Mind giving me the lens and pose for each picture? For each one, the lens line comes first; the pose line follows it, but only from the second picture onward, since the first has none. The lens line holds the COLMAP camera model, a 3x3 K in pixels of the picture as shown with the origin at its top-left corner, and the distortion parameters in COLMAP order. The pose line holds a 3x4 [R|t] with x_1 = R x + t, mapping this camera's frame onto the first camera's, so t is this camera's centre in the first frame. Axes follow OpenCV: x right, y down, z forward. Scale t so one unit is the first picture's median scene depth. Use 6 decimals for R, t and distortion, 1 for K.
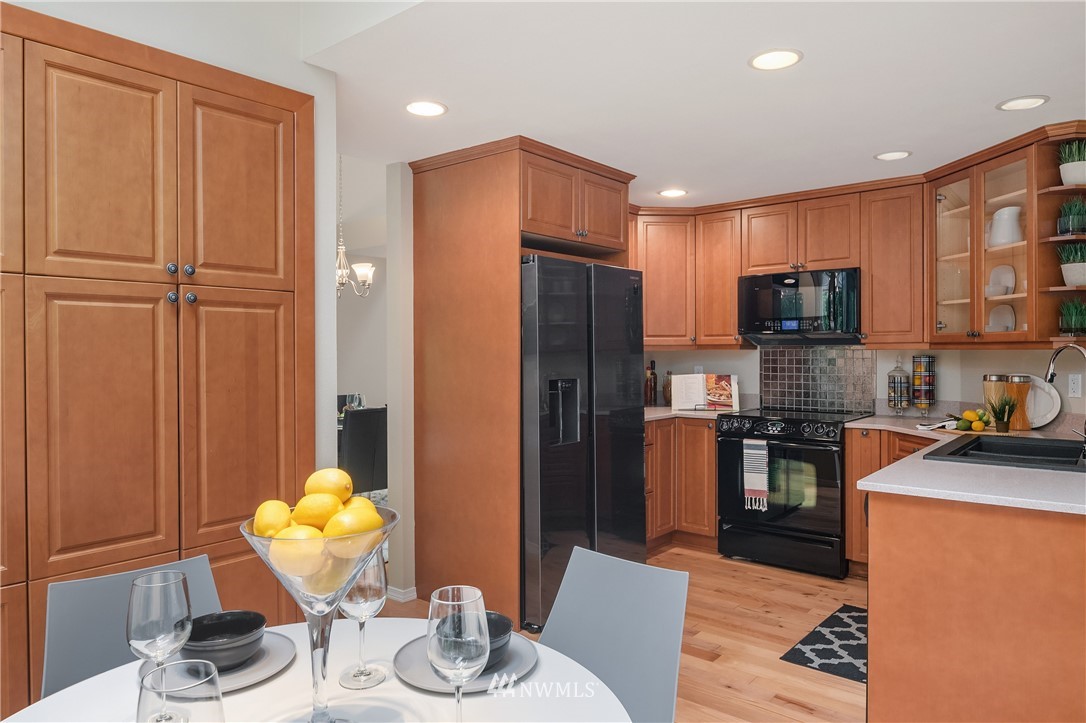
lens RADIAL K [[706.9, 0, 544.0], [0, 706.9, 352.0], [0, 0, 1]] dist [0.000243, -0.001786]
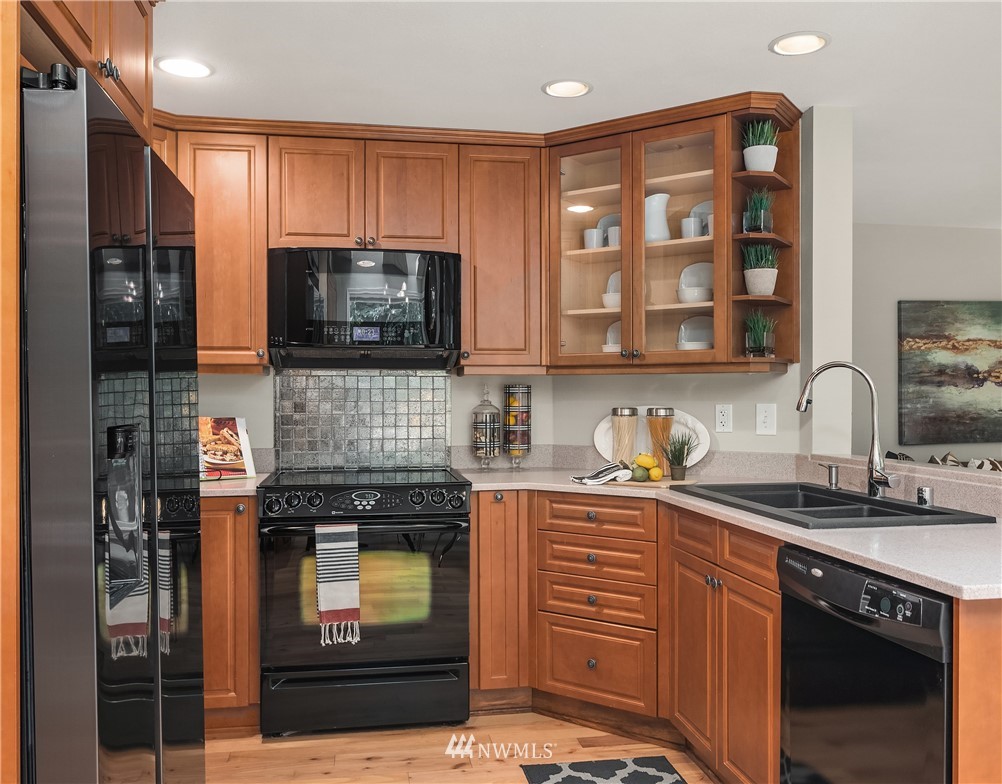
lens RADIAL K [[860.6, 0, 501.0], [0, 860.6, 392.0], [0, 0, 1]] dist [-0.000573, -0.000496]
pose [[0.647118, 0.004356, 0.762378, -0.157314], [0.000628, 0.999980, -0.006247, 0.018454], [-0.762390, 0.004521, 0.647102, 0.430808]]
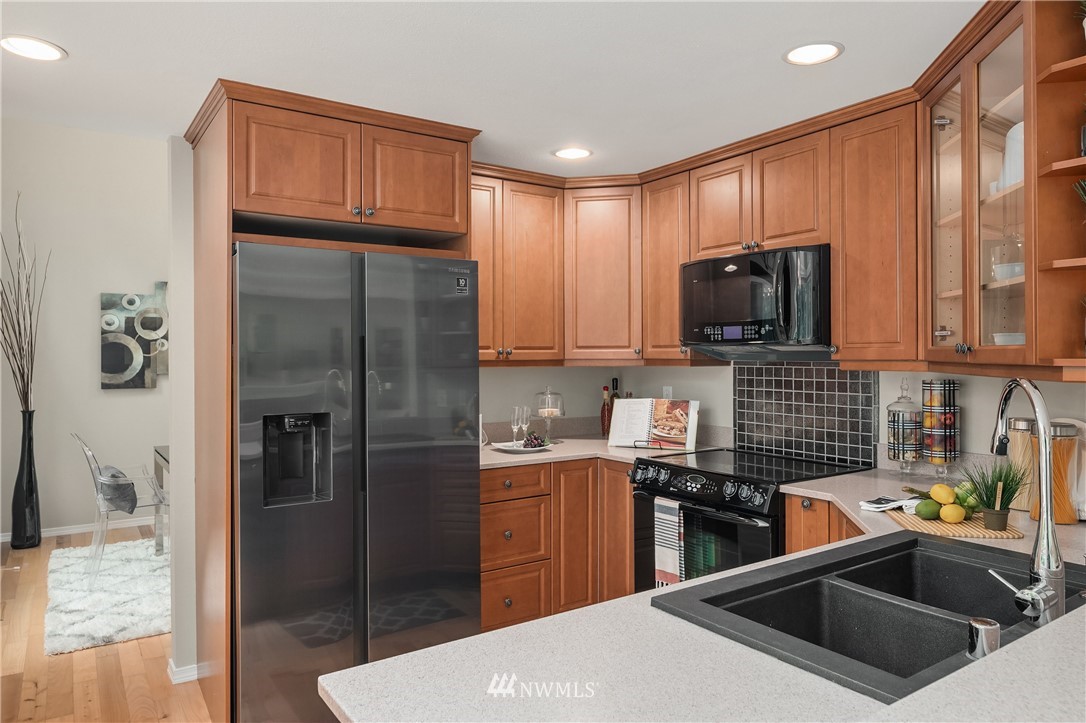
lens RADIAL K [[706.9, 0, 544.0], [0, 706.9, 352.0], [0, 0, 1]] dist [0.000243, -0.001786]
pose [[0.960562, -0.000601, -0.278067, 0.373210], [-0.000186, 0.999996, -0.002804, -0.017768], [0.278067, 0.002745, 0.960558, 0.301360]]
